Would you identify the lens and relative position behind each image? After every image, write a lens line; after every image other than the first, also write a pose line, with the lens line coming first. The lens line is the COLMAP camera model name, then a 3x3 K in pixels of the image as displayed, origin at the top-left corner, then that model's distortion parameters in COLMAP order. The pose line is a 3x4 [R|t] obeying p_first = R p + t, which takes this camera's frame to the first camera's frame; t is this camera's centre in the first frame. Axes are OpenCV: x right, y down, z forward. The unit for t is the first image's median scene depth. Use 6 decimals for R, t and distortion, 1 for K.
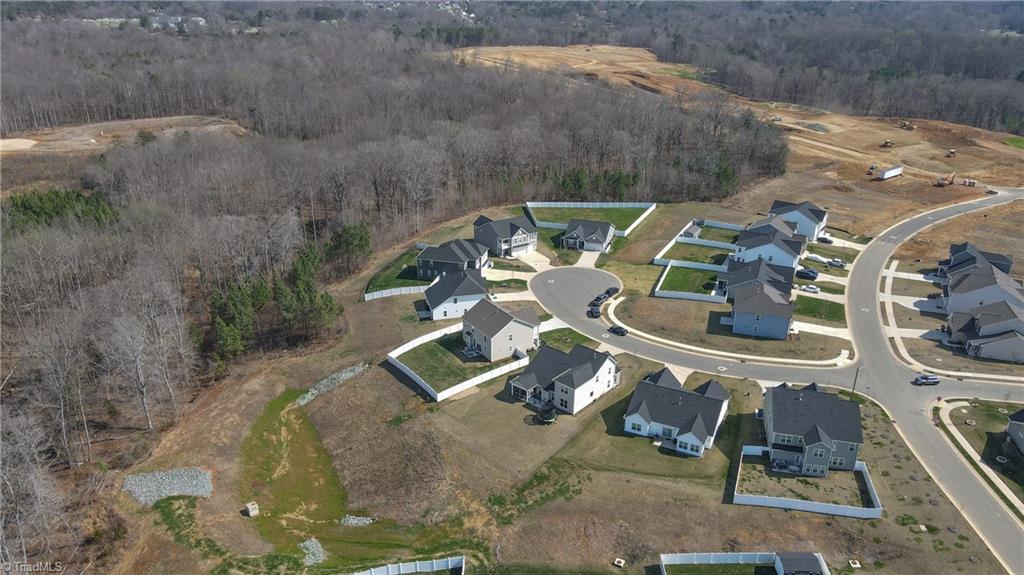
lens RADIAL K [[774.2, 0, 510.2], [0, 774.2, 285.1], [0, 0, 1]] dist [-0.003538, 0.052279]
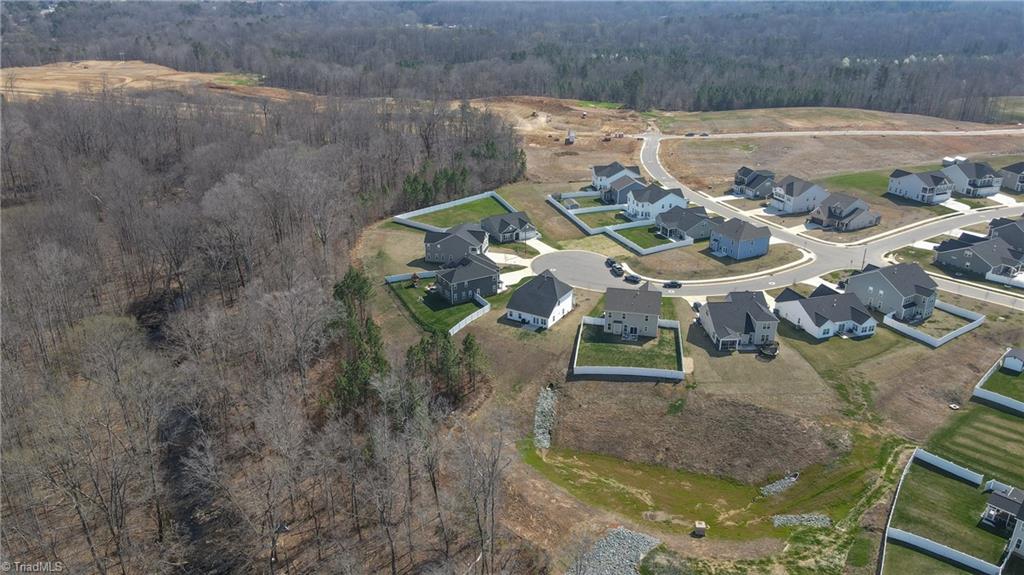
lens RADIAL K [[774.2, 0, 510.2], [0, 774.2, 285.1], [0, 0, 1]] dist [-0.003538, 0.052279]
pose [[0.708657, -0.272449, 0.650827, -0.854110], [0.275511, 0.956058, 0.100233, -0.134600], [-0.649537, 0.108279, 0.752580, 0.318311]]
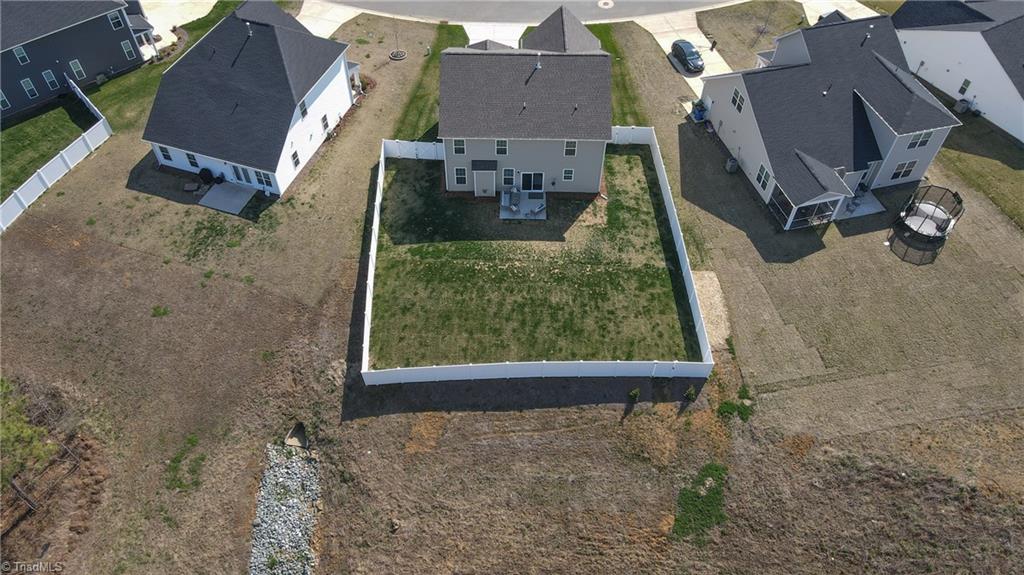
lens RADIAL K [[774.2, 0, 510.2], [0, 774.2, 285.1], [0, 0, 1]] dist [-0.003538, 0.052279]
pose [[0.551206, -0.639823, 0.535536, -0.278288], [0.321259, 0.755108, 0.571494, -0.094606], [-0.770042, -0.142965, 0.621769, 0.800538]]
